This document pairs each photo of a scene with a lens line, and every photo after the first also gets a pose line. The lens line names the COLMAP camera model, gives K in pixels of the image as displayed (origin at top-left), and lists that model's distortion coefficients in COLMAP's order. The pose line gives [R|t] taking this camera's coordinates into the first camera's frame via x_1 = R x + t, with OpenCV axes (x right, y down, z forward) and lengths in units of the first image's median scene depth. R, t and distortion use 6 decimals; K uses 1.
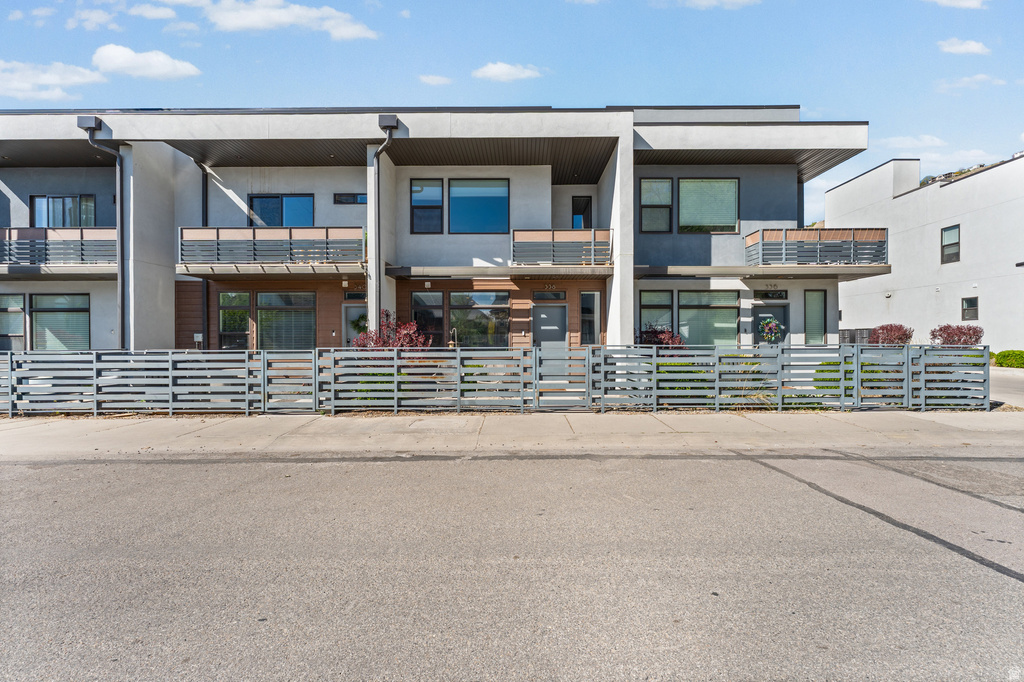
lens RADIAL K [[409.4, 0, 508.3], [0, 409.4, 349.3], [0, 0, 1]] dist [0.000229, -0.000244]
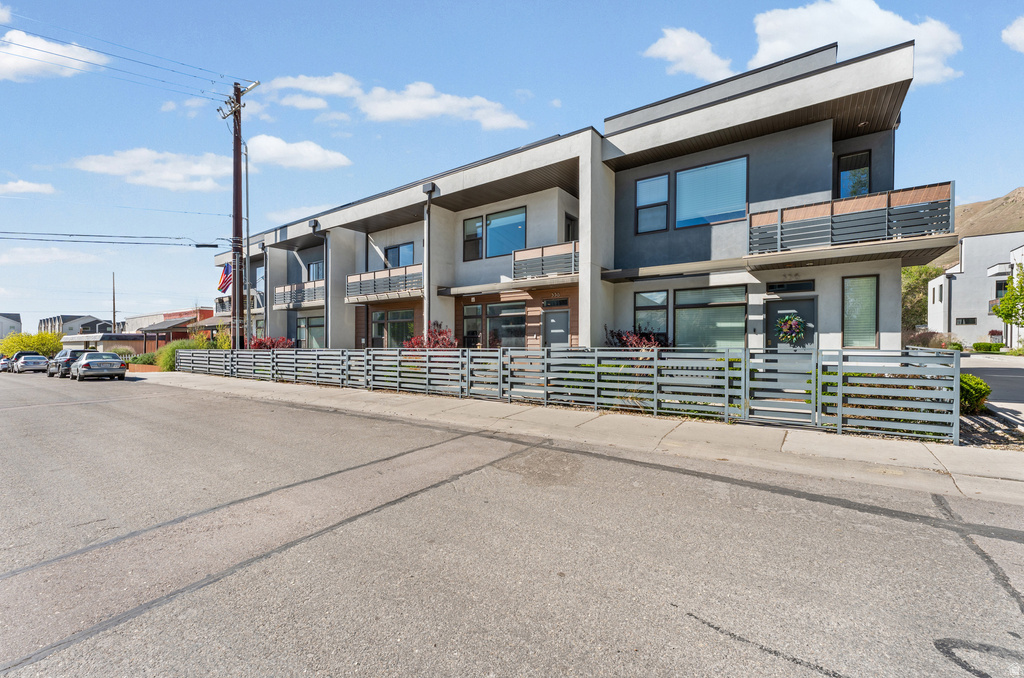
lens RADIAL K [[410.1, 0, 512.8], [0, 410.1, 346.4], [0, 0, 1]] dist [0.001594, -0.000041]
pose [[0.824727, 0.003811, -0.565518, 0.647094], [-0.008282, 0.999951, -0.005340, -0.003636], [0.565470, 0.009088, 0.824719, 0.002208]]
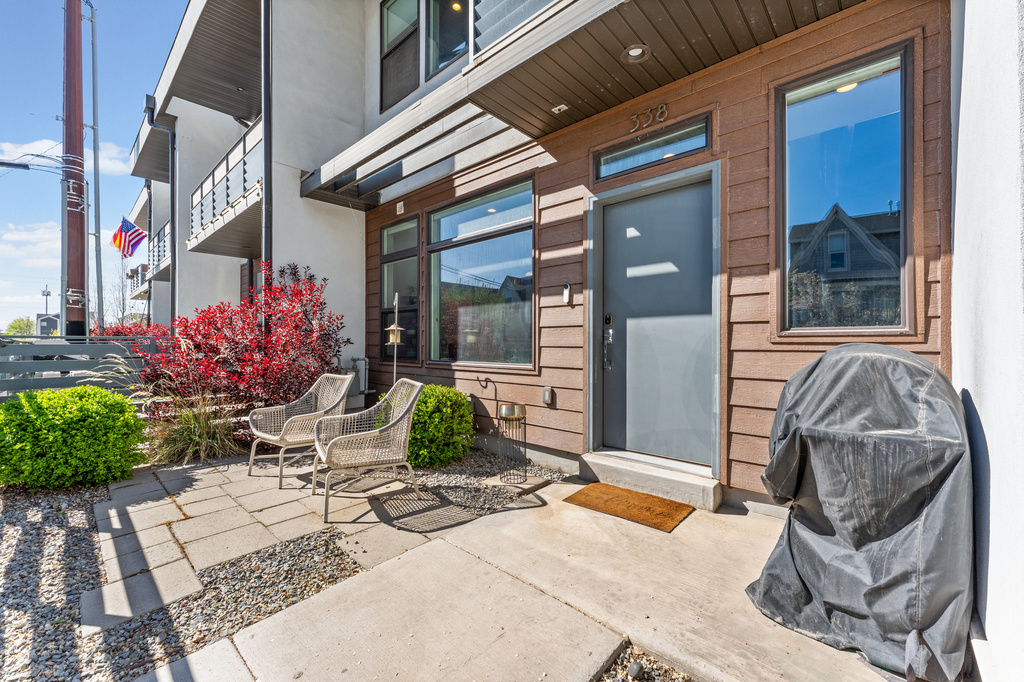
lens RADIAL K [[409.4, 0, 513.9], [0, 409.4, 340.3], [0, 0, 1]] dist [0.000229, -0.000244]
pose [[0.752184, -0.000335, -0.658953, 0.214717], [-0.009346, 0.999894, -0.011177, -0.000773], [0.658887, 0.014565, 0.752101, 0.741201]]
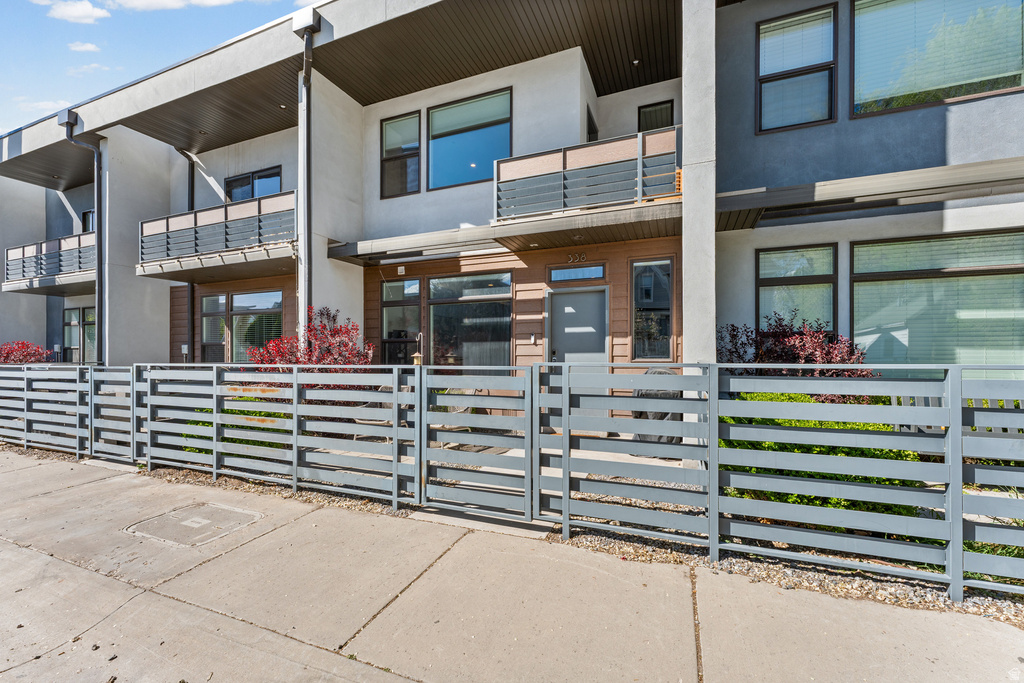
lens RADIAL K [[409.4, 0, 514.7], [0, 409.4, 360.2], [0, 0, 1]] dist [0.000229, -0.000244]
pose [[0.933368, 0.004986, -0.358886, 0.227576], [-0.006155, 0.999979, -0.002114, -0.007795], [0.358868, 0.004182, 0.933379, 0.435310]]
